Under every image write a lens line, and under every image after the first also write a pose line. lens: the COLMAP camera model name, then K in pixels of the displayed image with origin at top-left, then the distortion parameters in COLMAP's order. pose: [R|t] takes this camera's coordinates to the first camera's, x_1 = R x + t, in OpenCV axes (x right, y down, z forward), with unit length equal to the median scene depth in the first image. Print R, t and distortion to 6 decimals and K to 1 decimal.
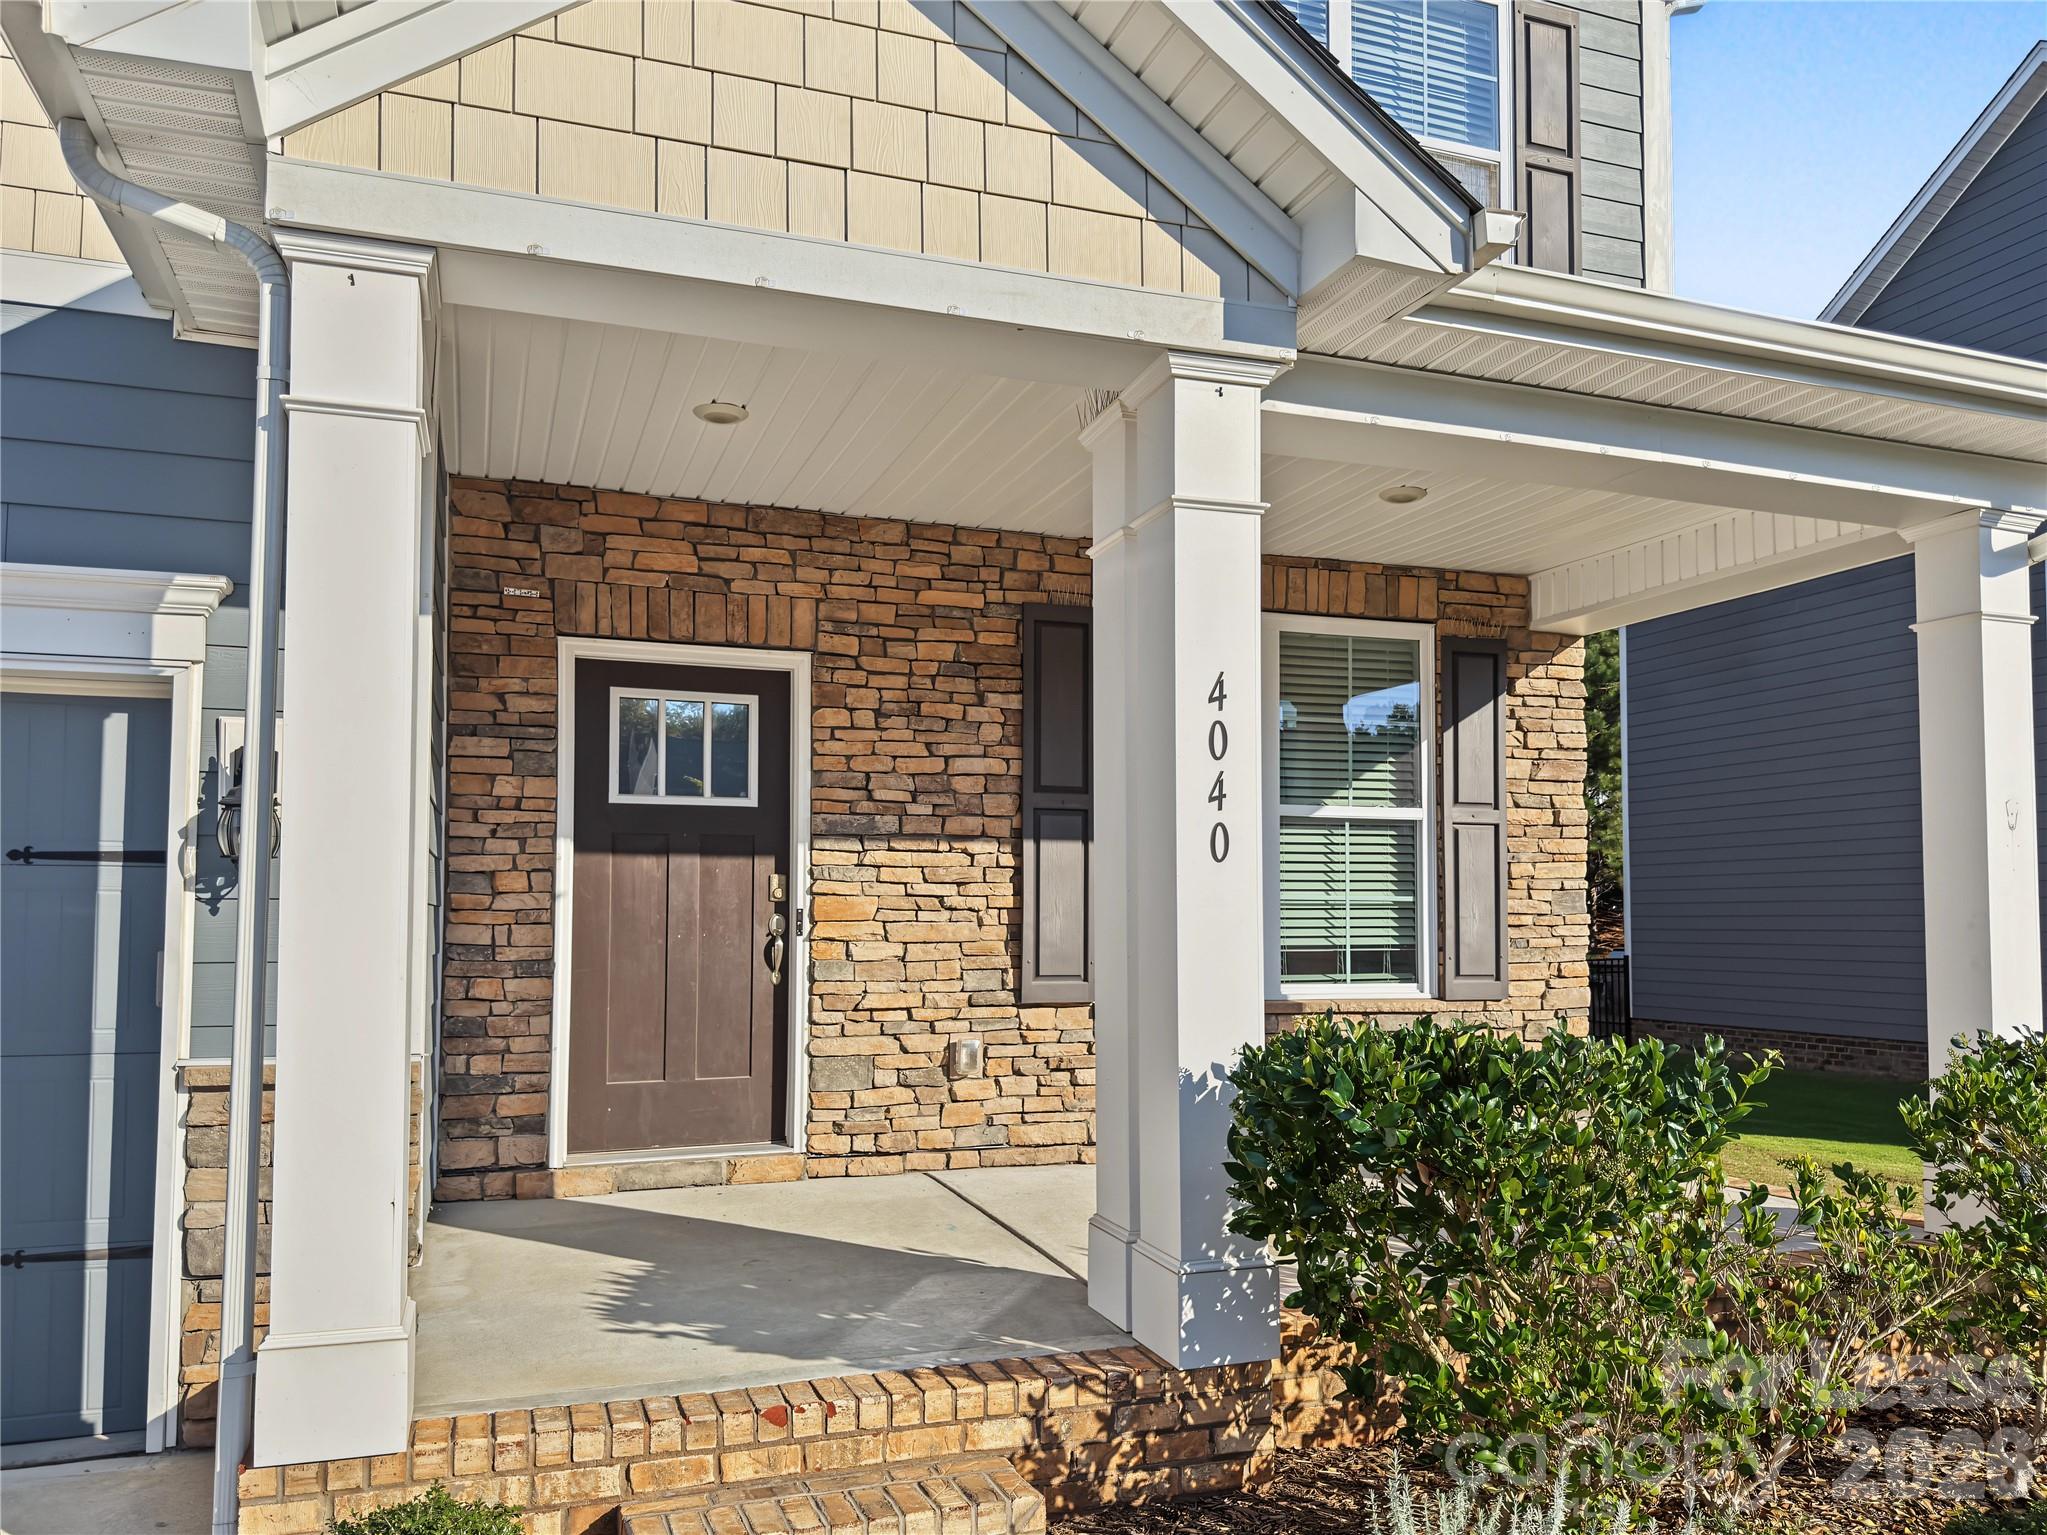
lens RADIAL K [[1488.6, 0, 1021.8], [0, 1488.6, 832.1], [0, 0, 1]] dist [0.126005, -0.222603]
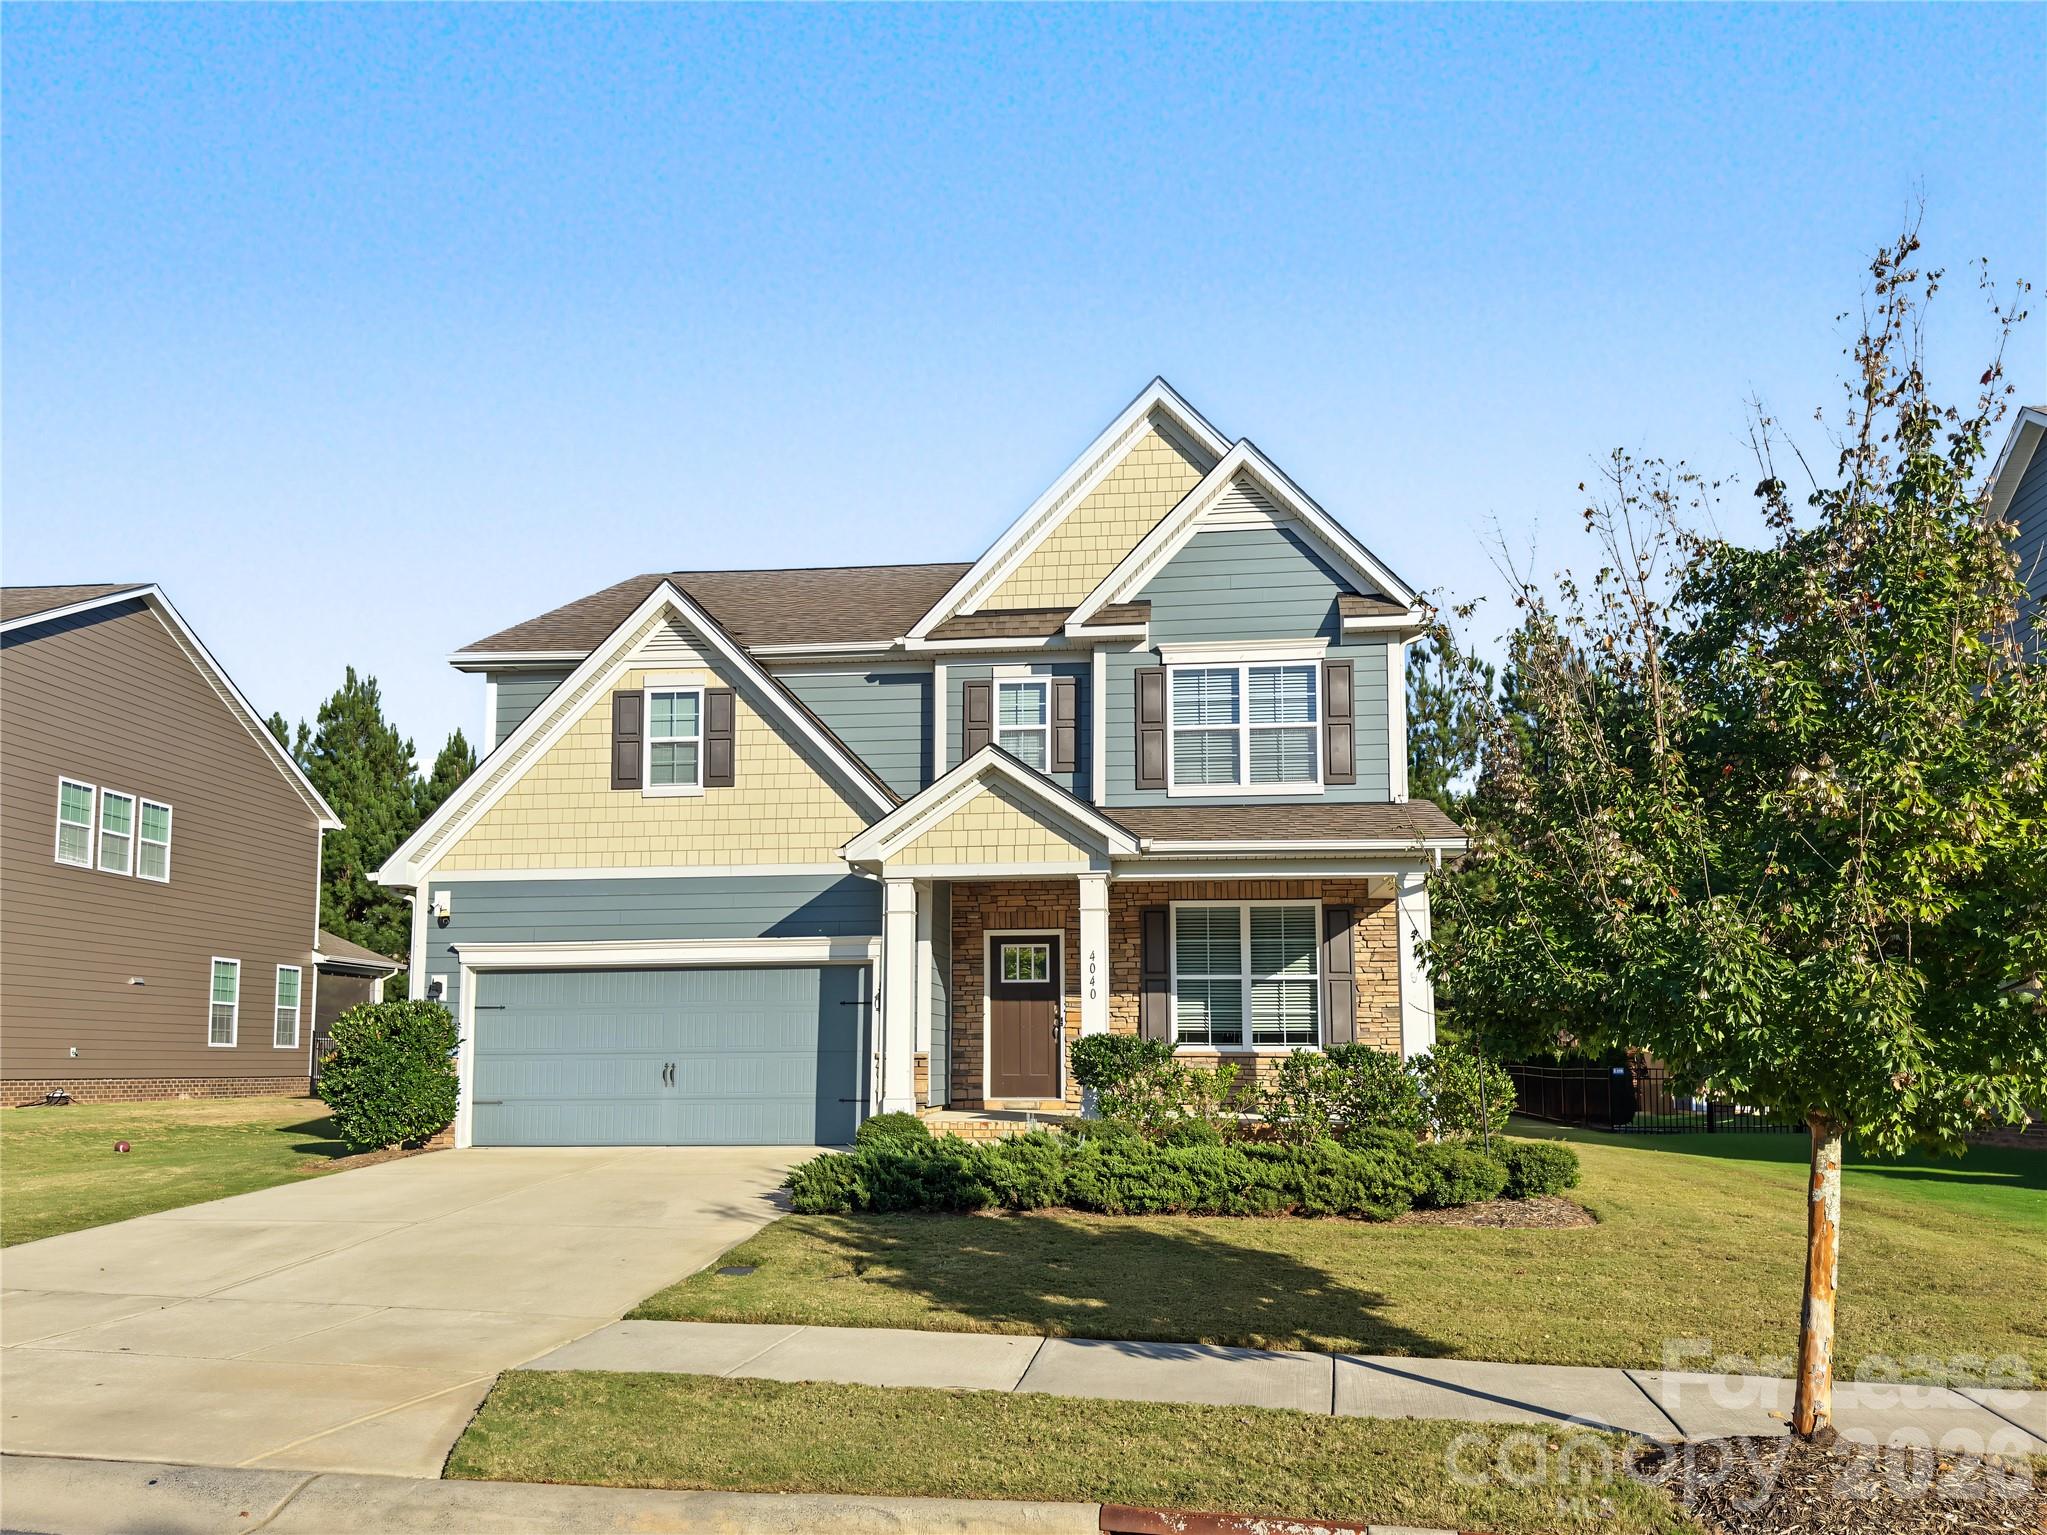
lens RADIAL K [[1488.6, 0, 1021.8], [0, 1488.6, 832.1], [0, 0, 1]] dist [0.126005, -0.222603]
pose [[0.898792, -0.069587, -0.432818, 1.055087], [0.027922, 0.994403, -0.101895, -0.013645], [0.437486, 0.079497, 0.895704, -1.658107]]
